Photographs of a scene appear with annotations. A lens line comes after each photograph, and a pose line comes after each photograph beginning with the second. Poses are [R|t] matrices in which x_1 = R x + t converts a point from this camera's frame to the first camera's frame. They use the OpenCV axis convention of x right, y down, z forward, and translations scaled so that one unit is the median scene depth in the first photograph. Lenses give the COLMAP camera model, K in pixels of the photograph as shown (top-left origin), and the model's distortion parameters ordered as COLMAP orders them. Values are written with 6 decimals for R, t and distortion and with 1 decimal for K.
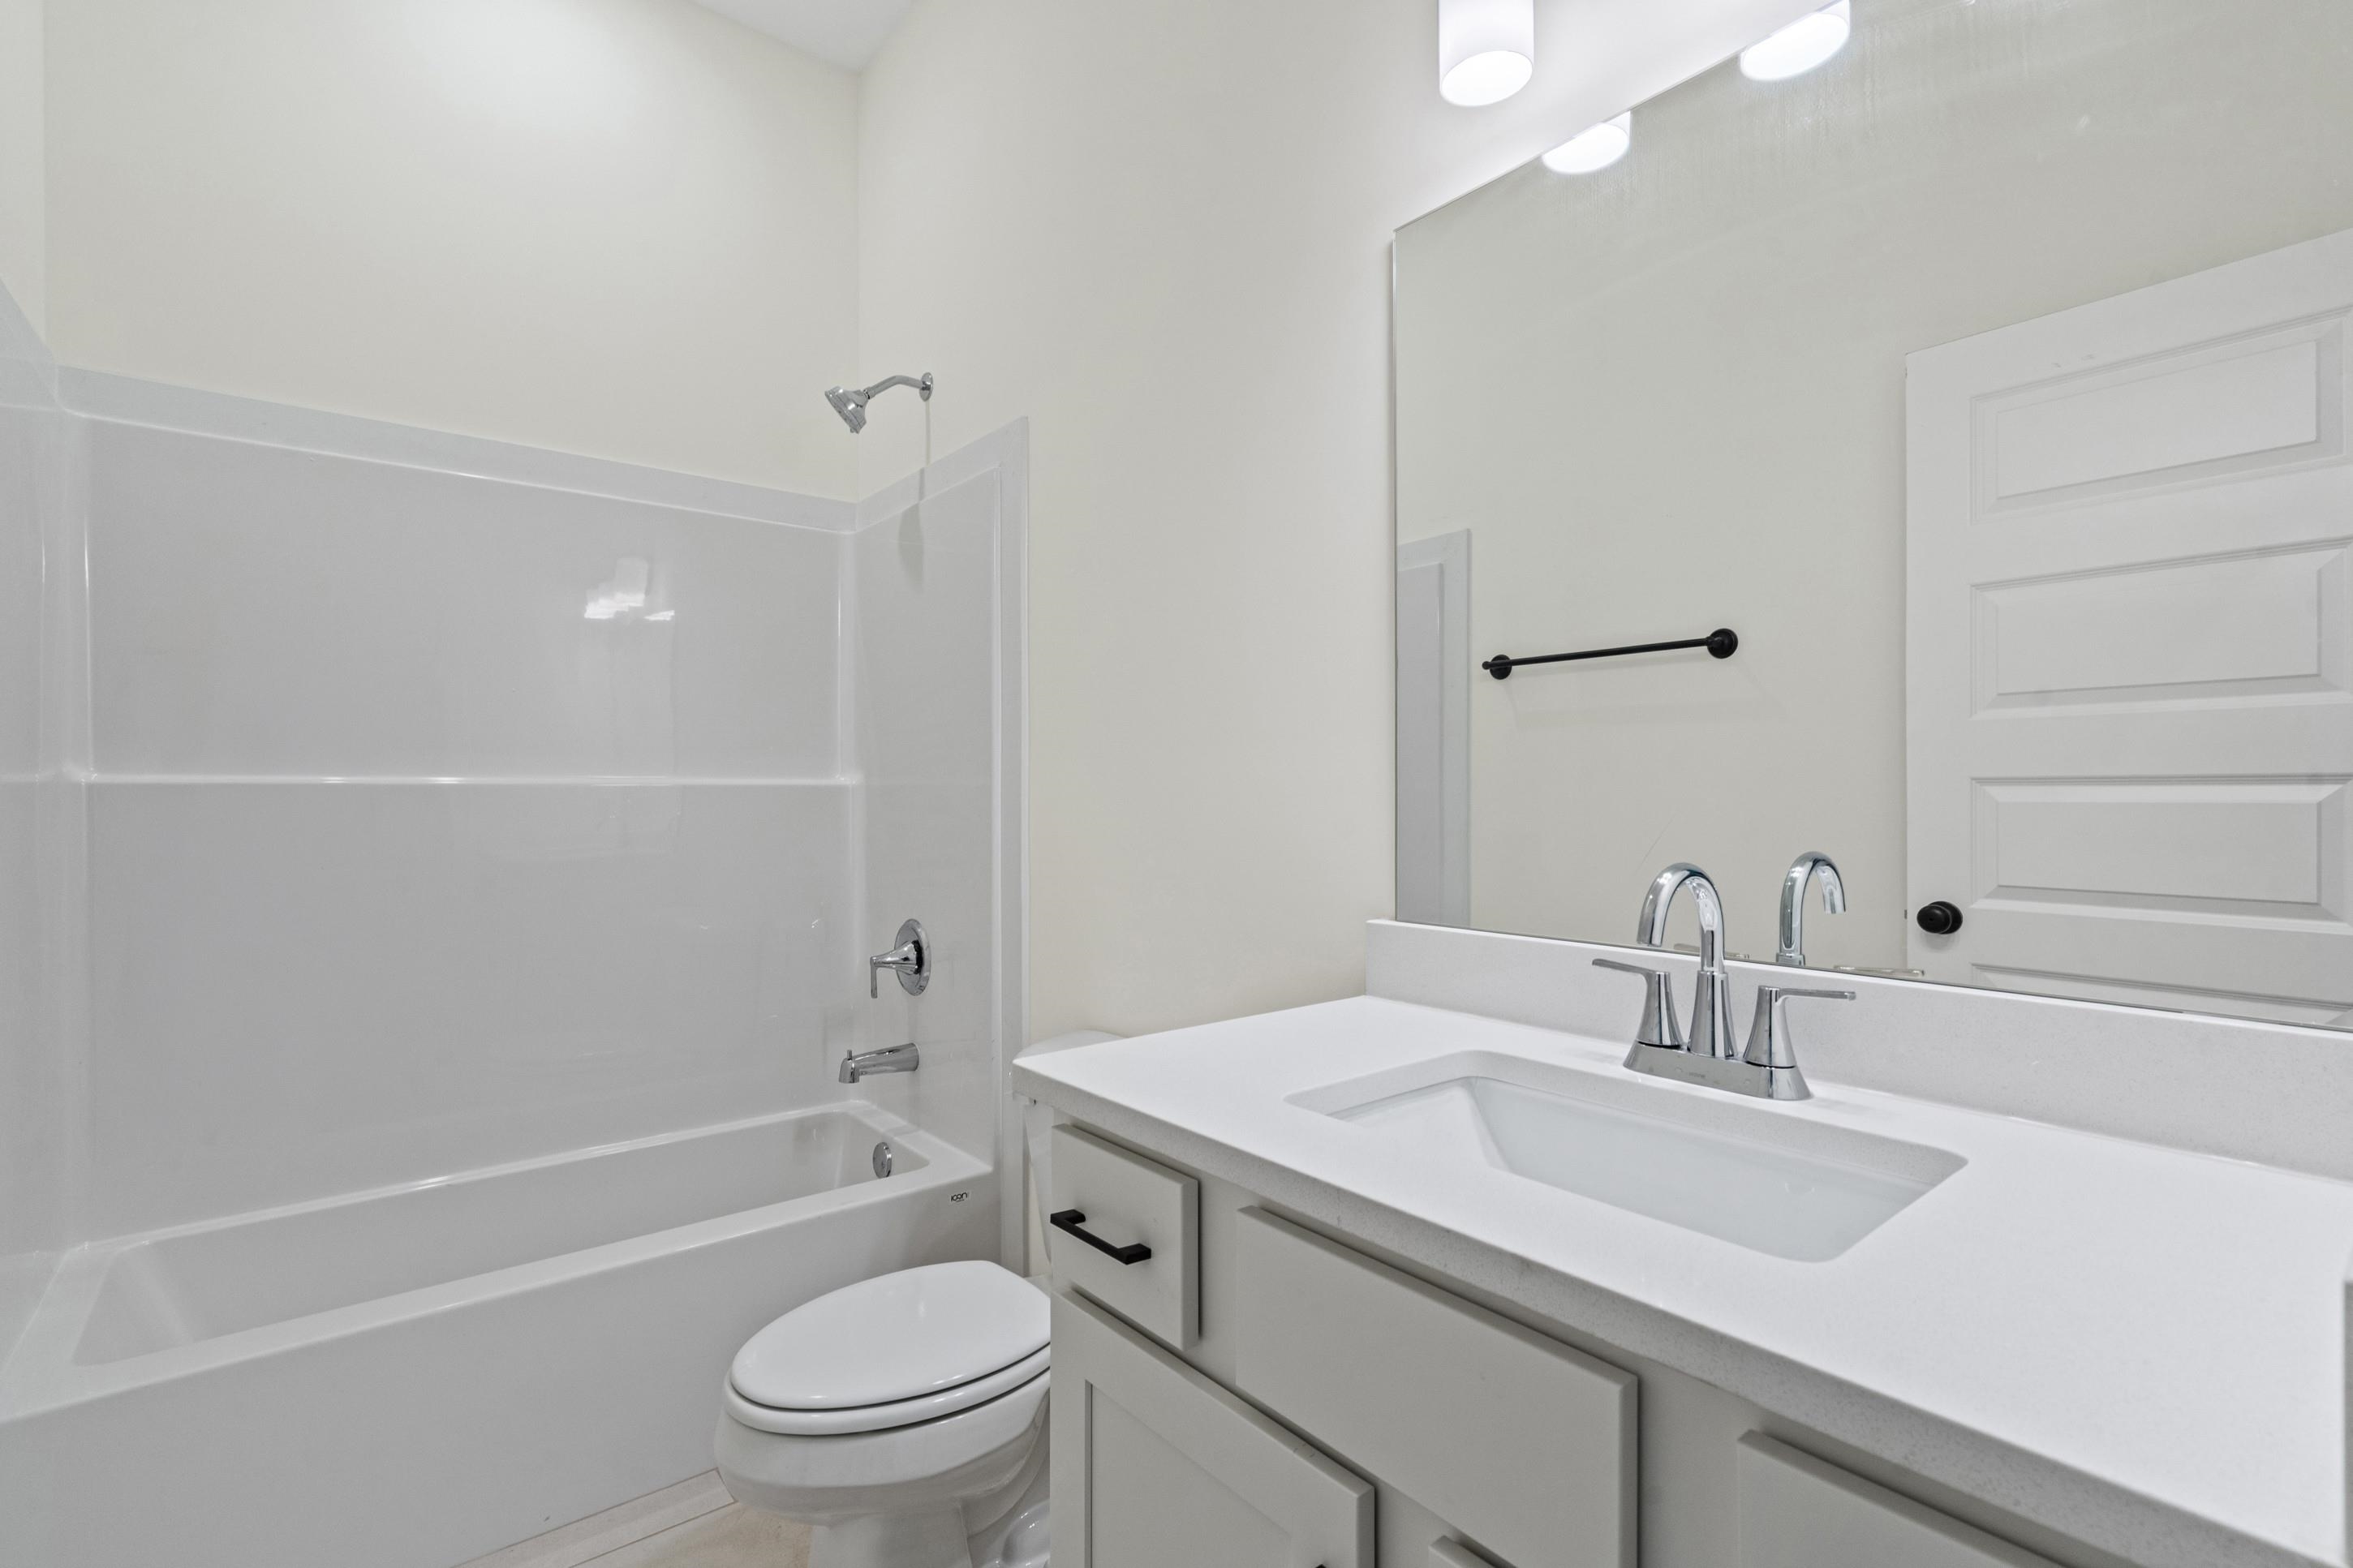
lens RADIAL K [[1082.3, 0, 1191.7], [0, 1082.3, 783.7], [0, 0, 1]] dist [0.003217, -0.000365]
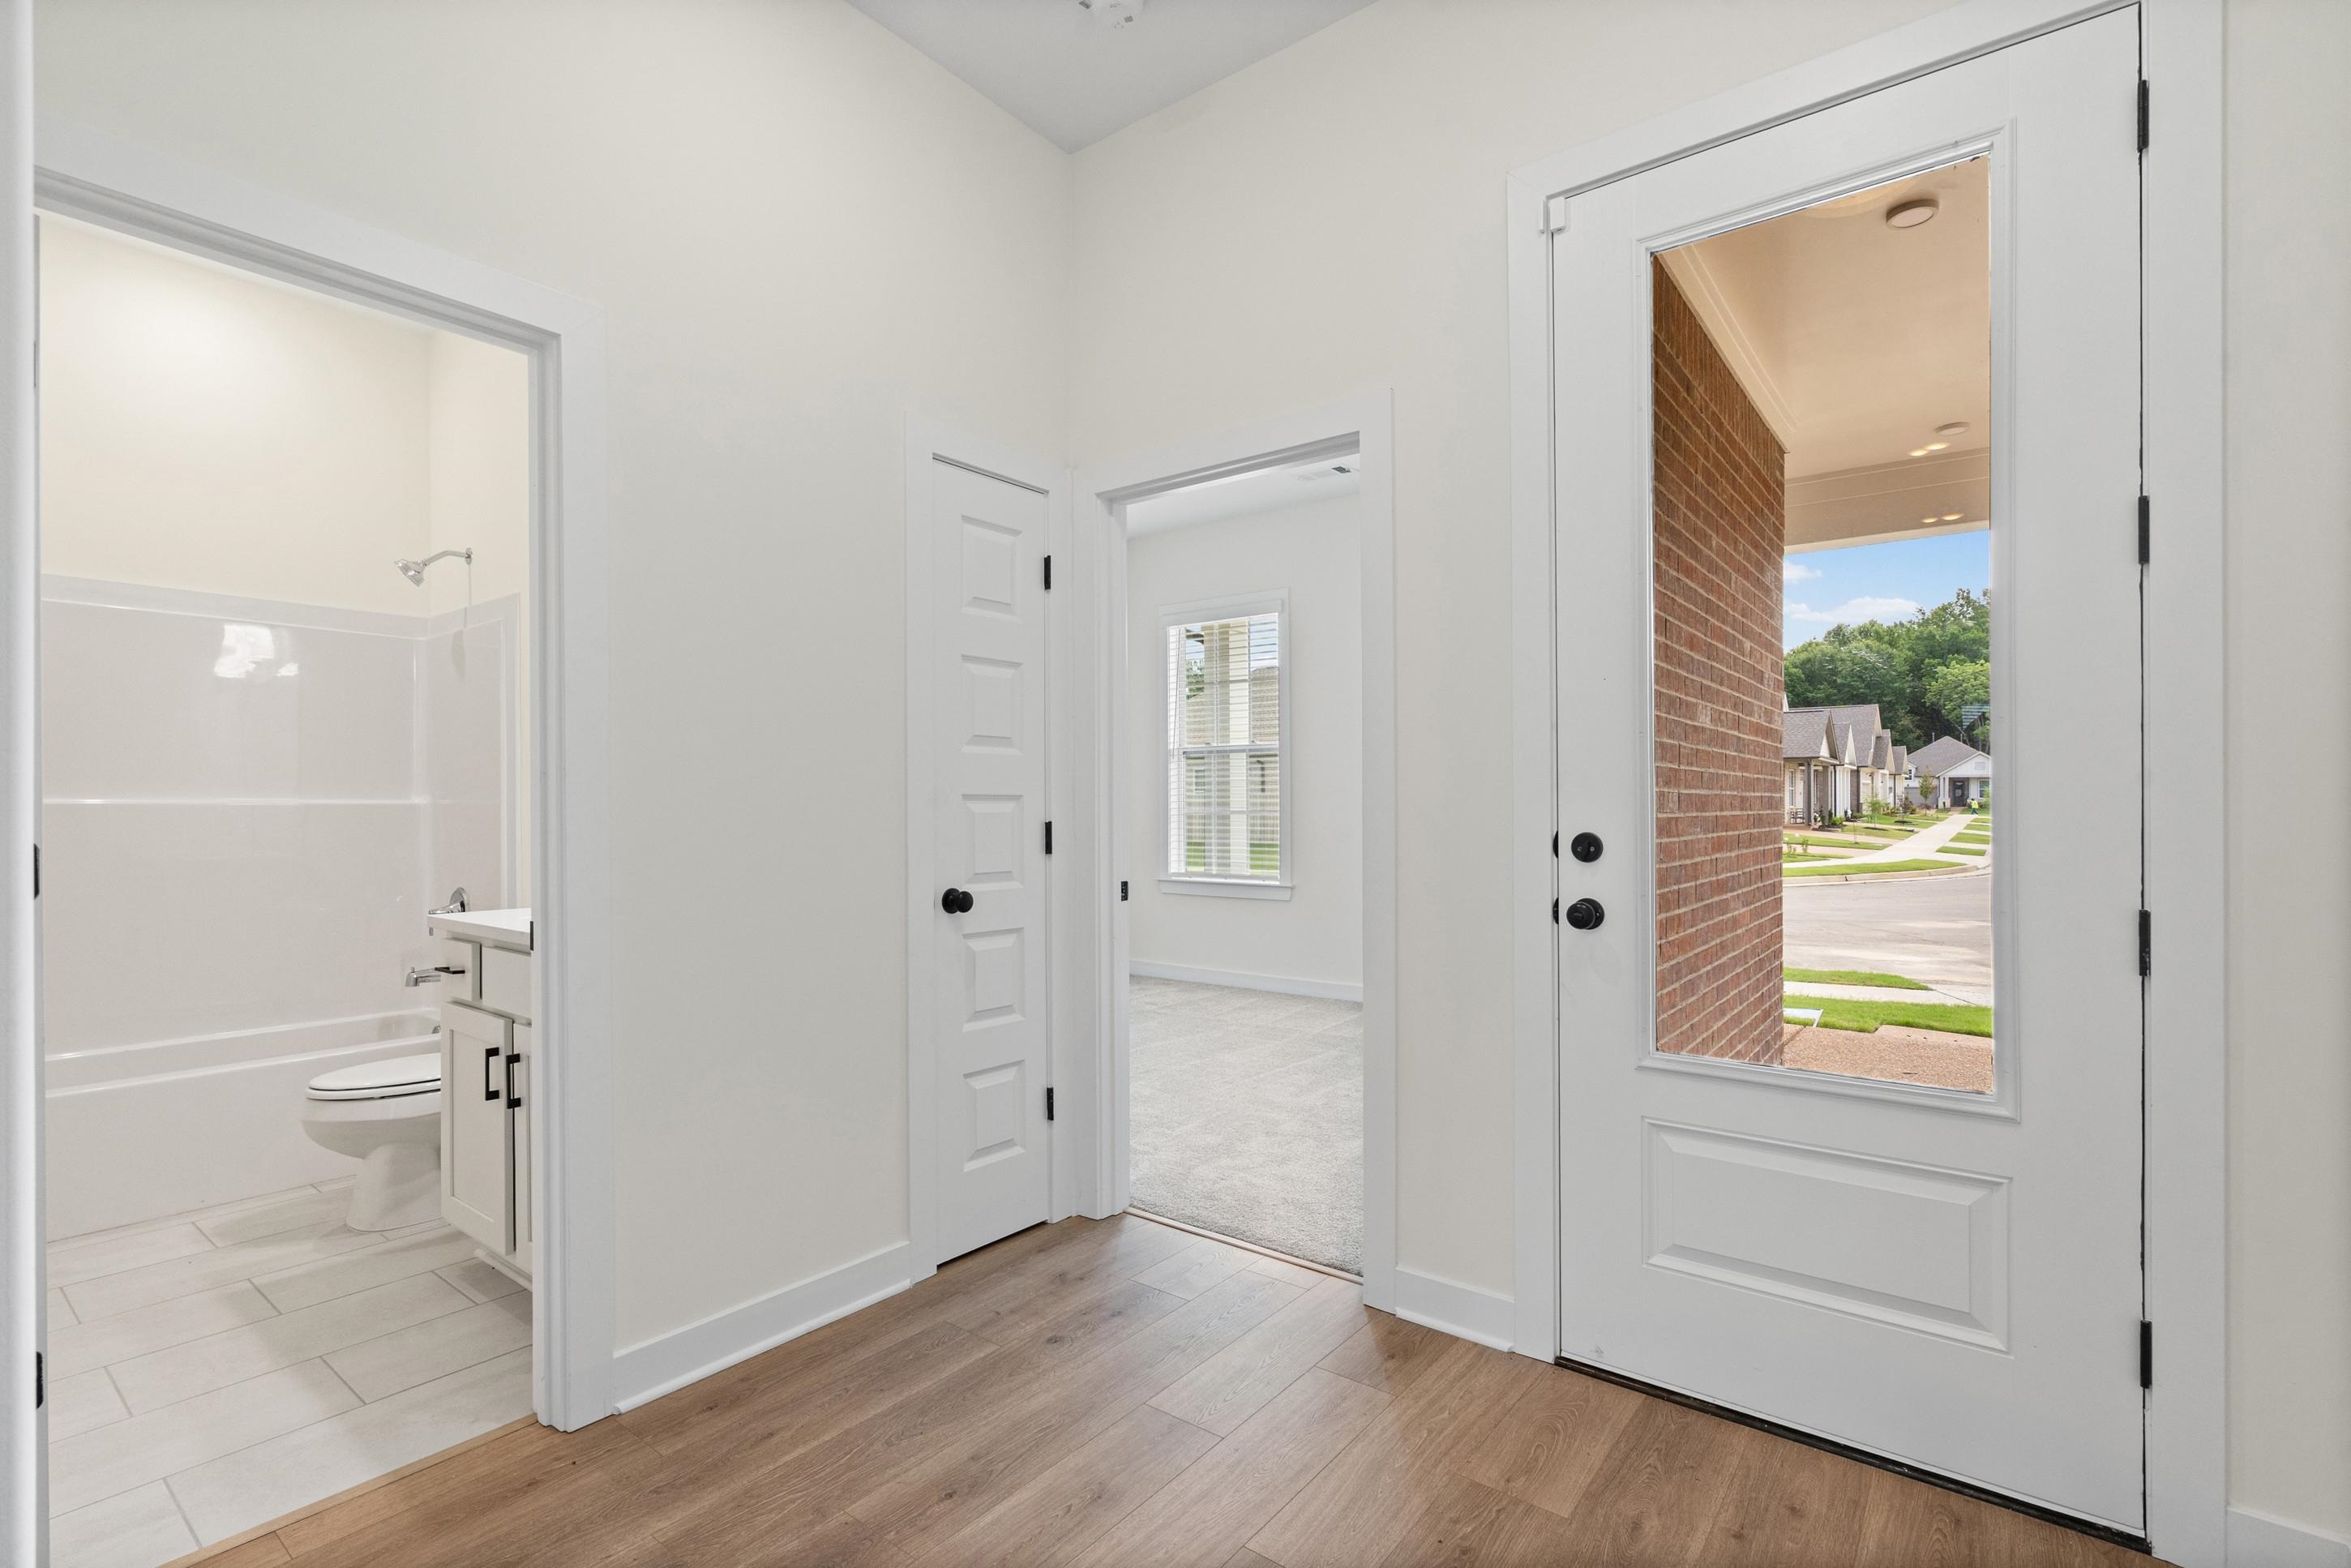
lens RADIAL K [[1081.5, 0, 1157.9], [0, 1081.5, 790.6], [0, 0, 1]] dist [0.003217, -0.000365]
pose [[0.978565, -0.004835, 0.205881, 0.427607], [0.005783, 0.999975, -0.004003, -0.006050], [-0.205856, 0.005107, 0.978569, -0.791181]]
